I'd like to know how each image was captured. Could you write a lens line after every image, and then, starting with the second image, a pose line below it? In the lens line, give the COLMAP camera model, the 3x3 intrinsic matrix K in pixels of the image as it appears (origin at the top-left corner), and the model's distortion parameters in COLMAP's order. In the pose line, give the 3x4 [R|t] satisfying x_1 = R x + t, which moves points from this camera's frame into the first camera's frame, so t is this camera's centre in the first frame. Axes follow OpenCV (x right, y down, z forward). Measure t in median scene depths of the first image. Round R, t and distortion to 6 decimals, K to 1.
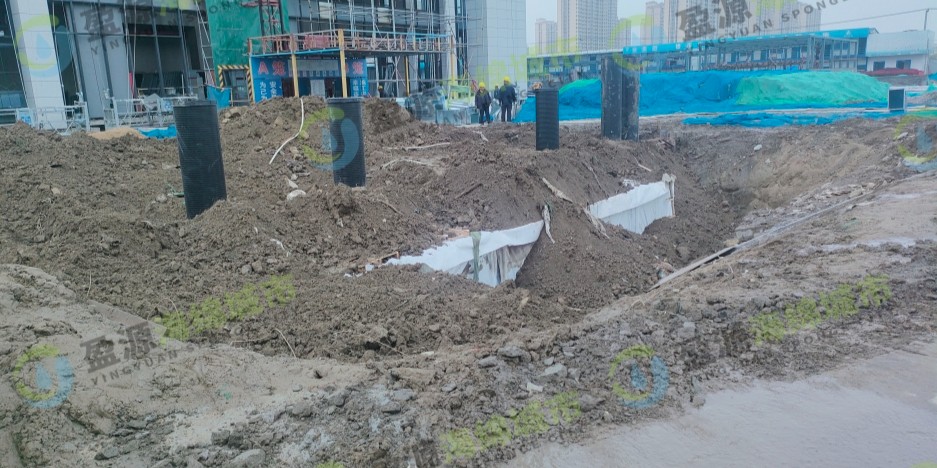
lens RADIAL K [[688.3, 0, 468.5], [0, 688.3, 234.0], [0, 0, 1]] dist [0.071770, -0.070336]
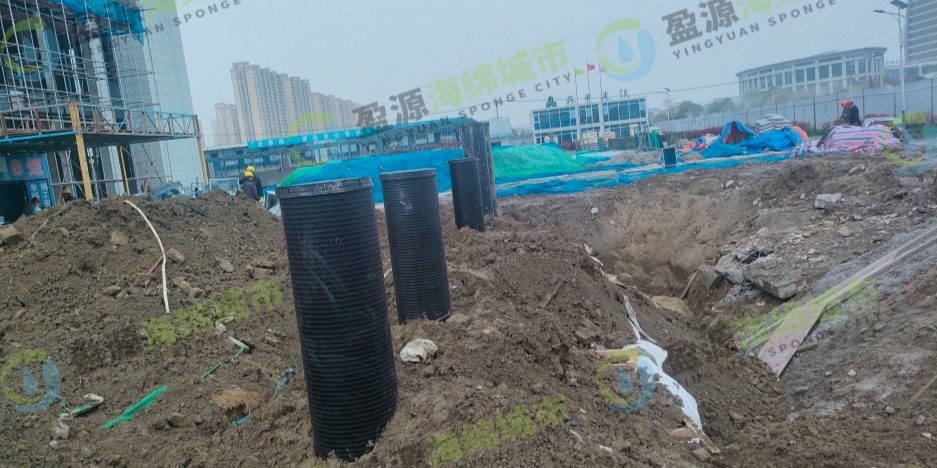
lens RADIAL K [[688.3, 0, 468.5], [0, 688.3, 234.0], [0, 0, 1]] dist [0.071770, -0.070336]
pose [[0.825865, -0.121370, 0.550650, -0.218434], [0.195251, 0.977699, -0.077341, -0.040949], [-0.528984, 0.171388, 0.831145, 0.228588]]
